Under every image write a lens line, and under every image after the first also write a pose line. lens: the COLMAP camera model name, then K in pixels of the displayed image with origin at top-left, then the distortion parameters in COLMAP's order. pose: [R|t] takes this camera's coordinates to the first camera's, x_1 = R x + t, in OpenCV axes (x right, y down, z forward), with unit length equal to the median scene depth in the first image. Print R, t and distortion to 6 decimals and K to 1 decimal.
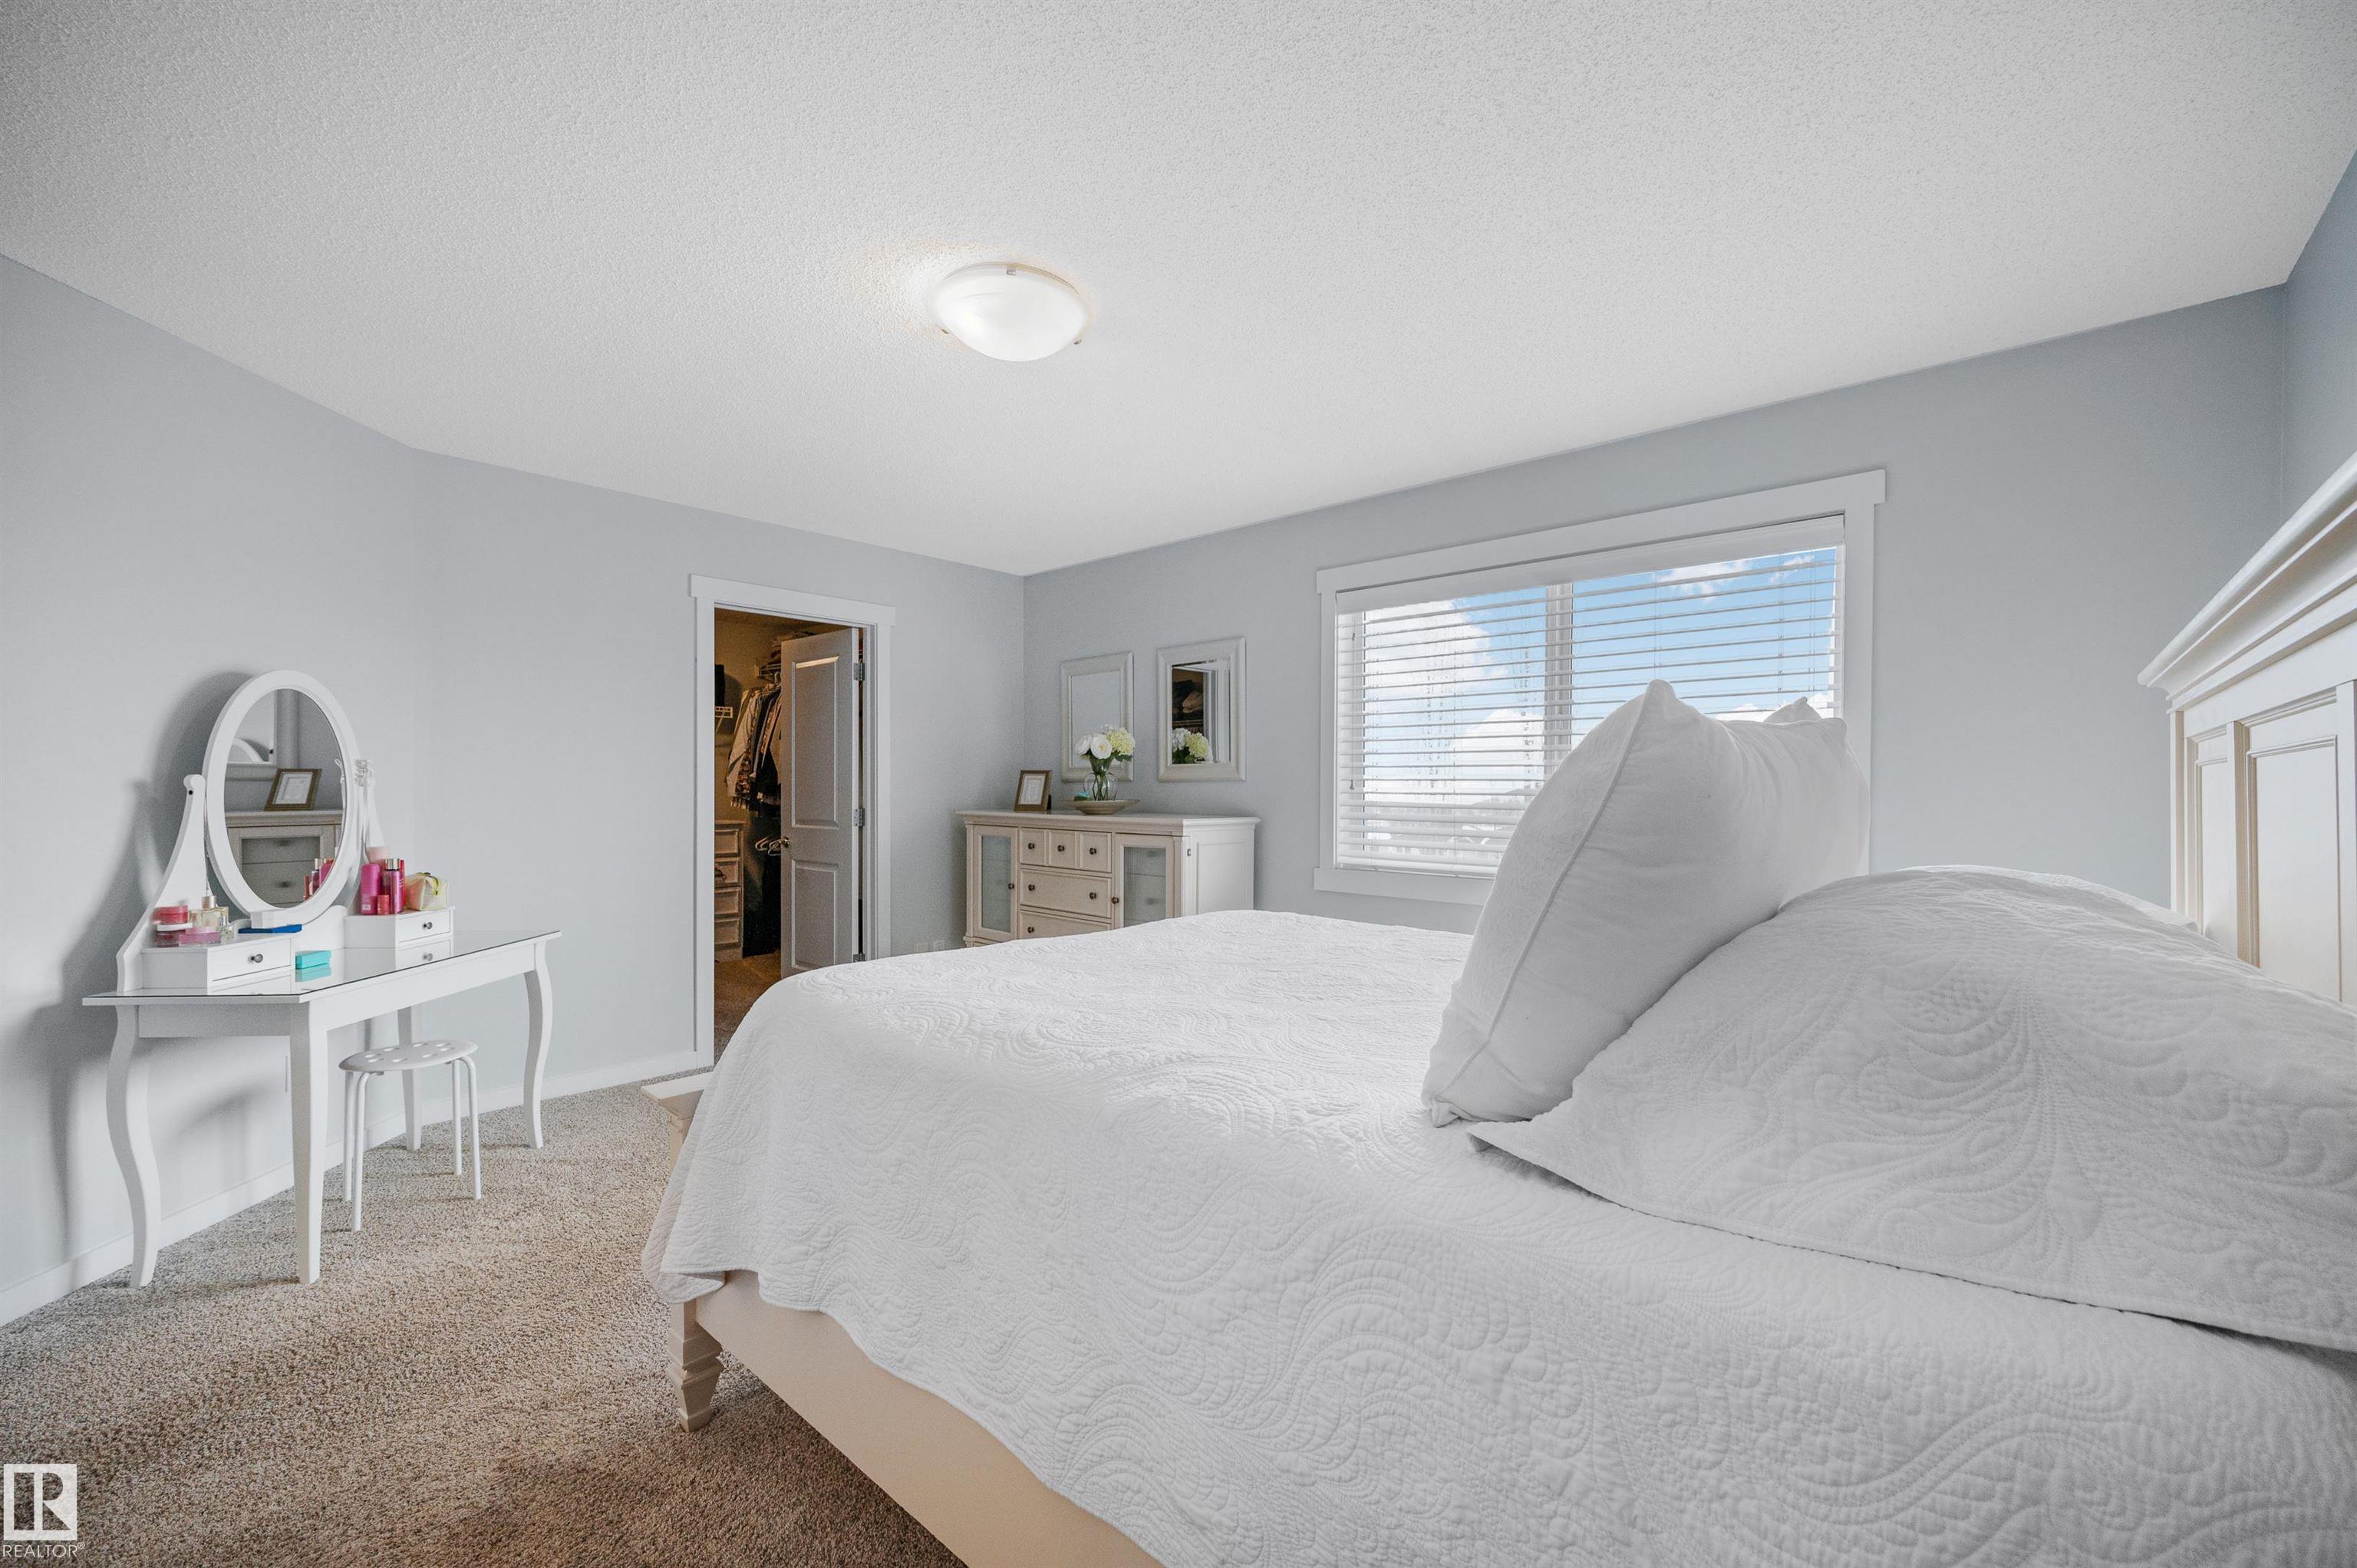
lens RADIAL K [[933.6, 0, 1186.4], [0, 933.6, 789.6], [0, 0, 1]] dist [-0.001582, -0.000074]
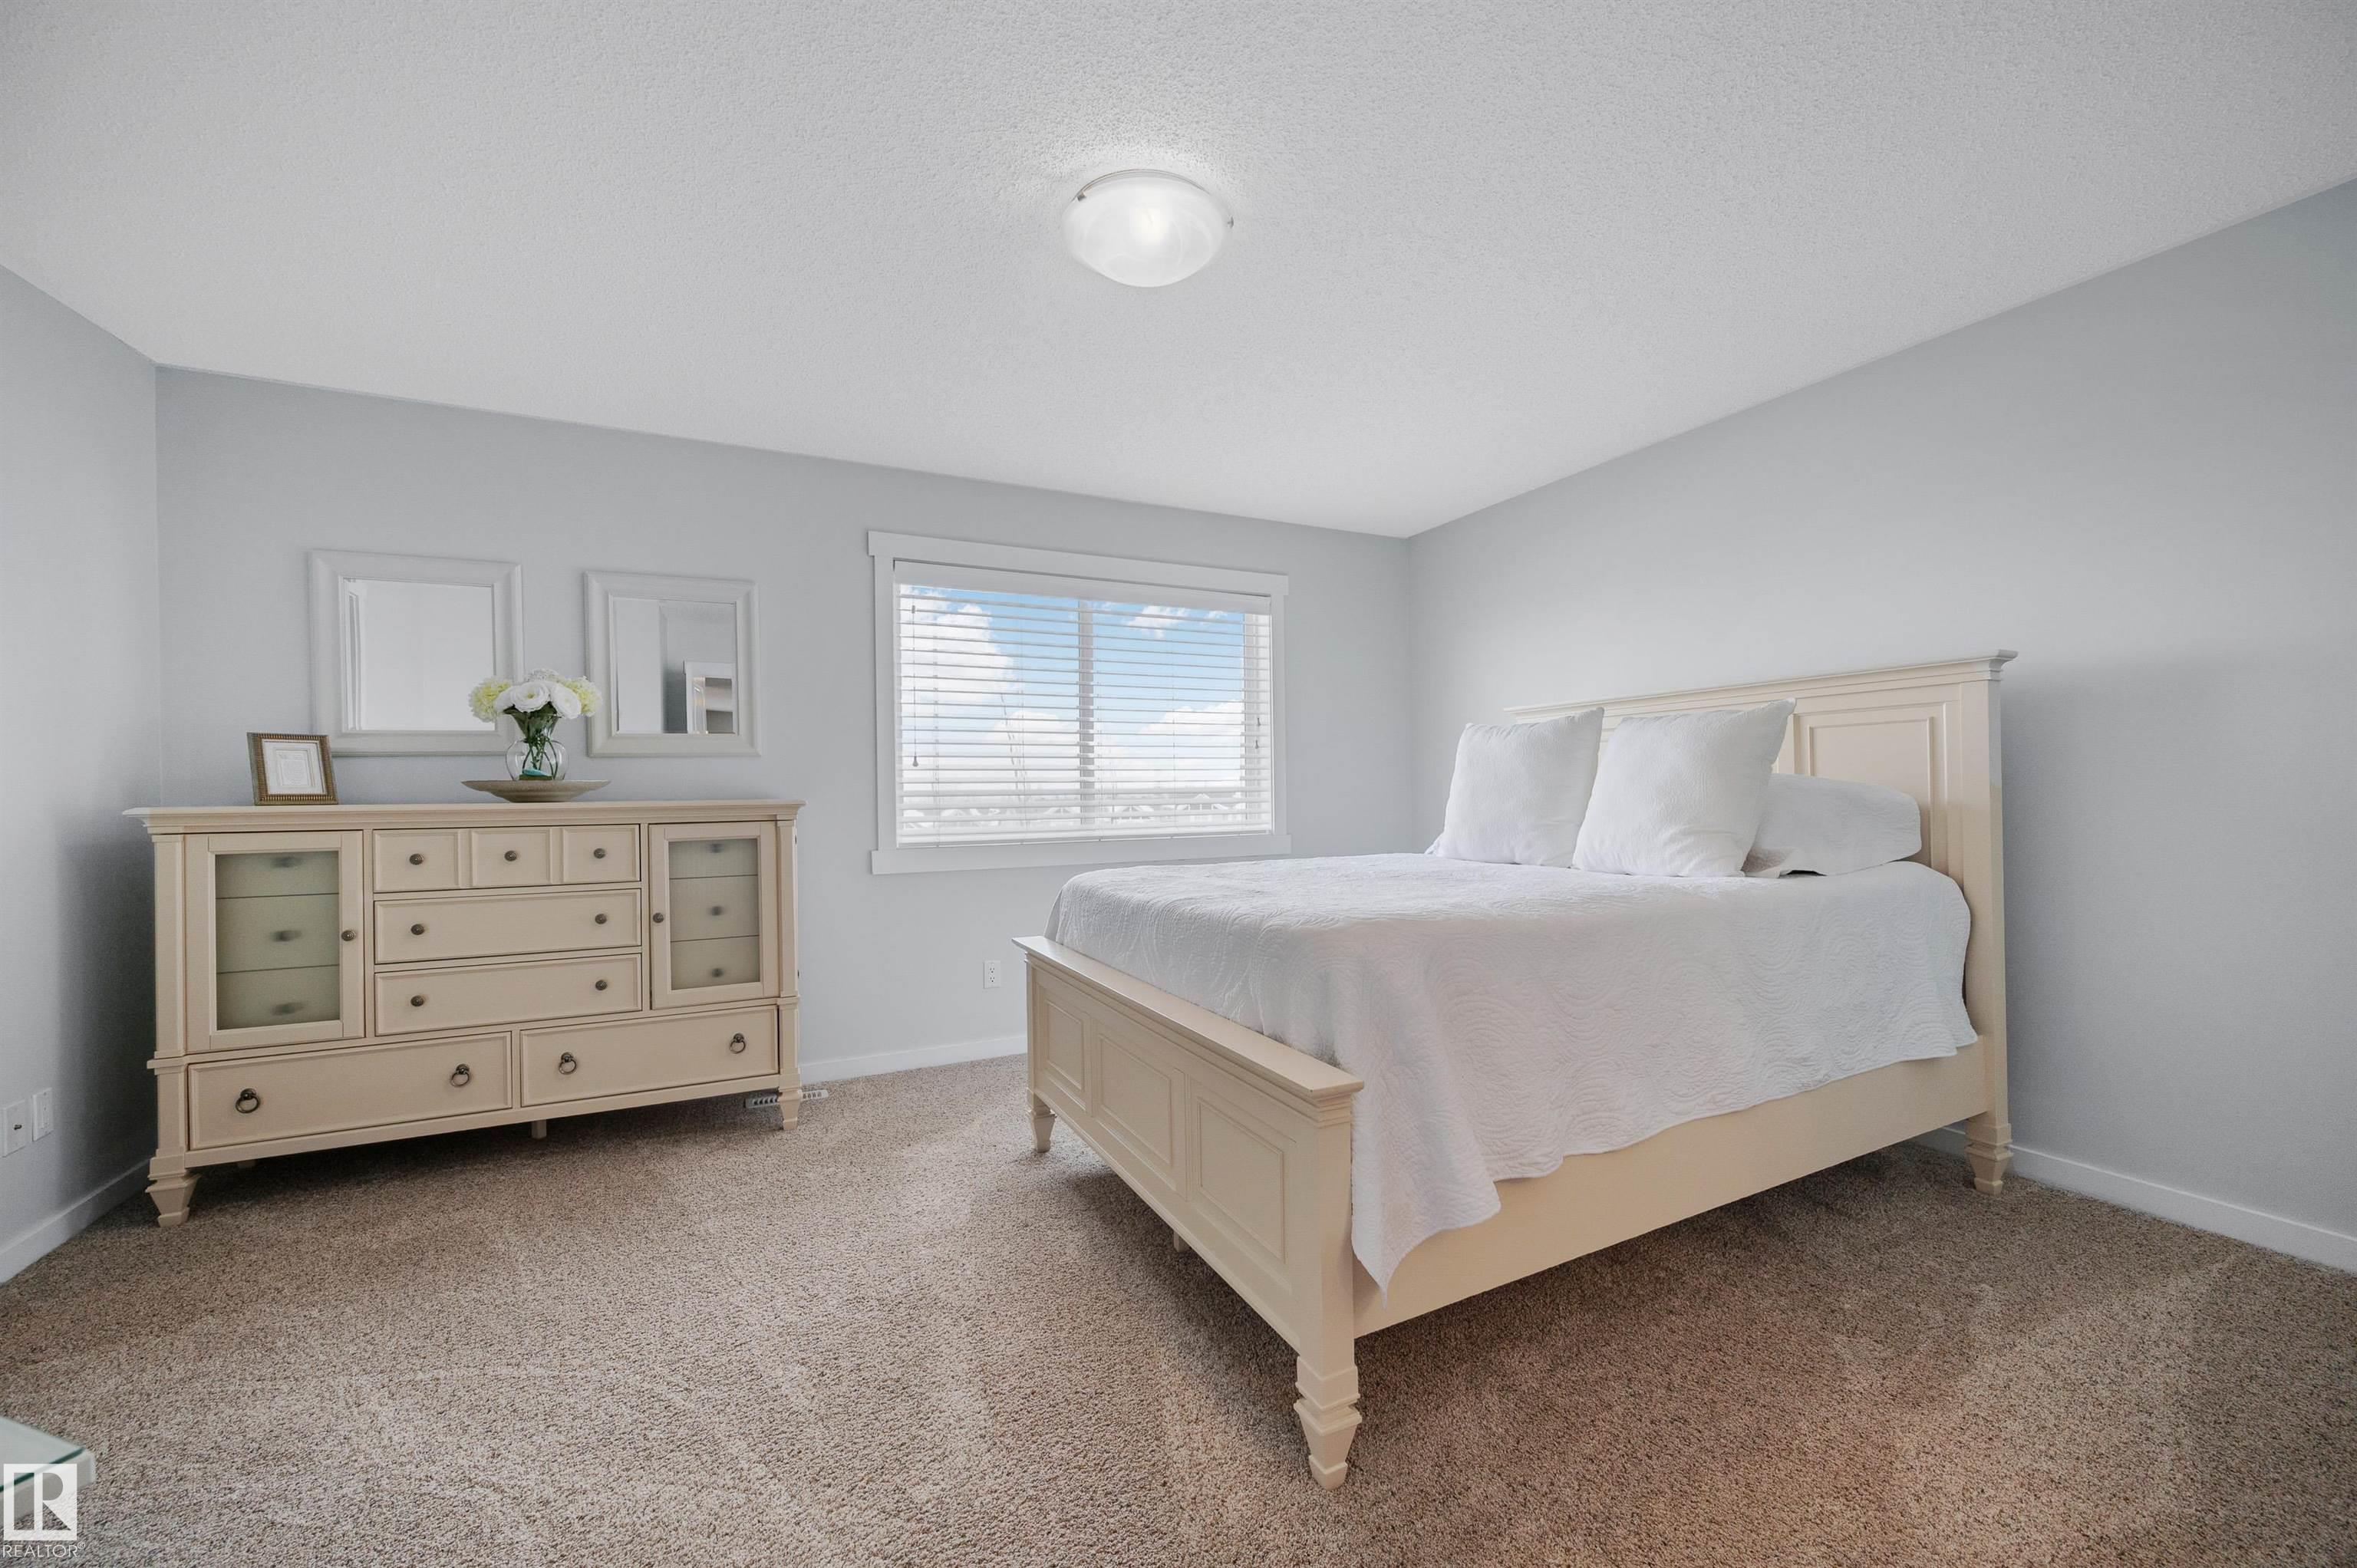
lens RADIAL K [[933.6, 0, 1183.1], [0, 933.6, 792.8], [0, 0, 1]] dist [-0.001582, -0.000074]
pose [[0.369026, -0.013720, 0.929318, -0.592599], [0.016608, 0.999829, 0.008166, 0.023341], [-0.929271, 0.012420, 0.369191, 0.358352]]
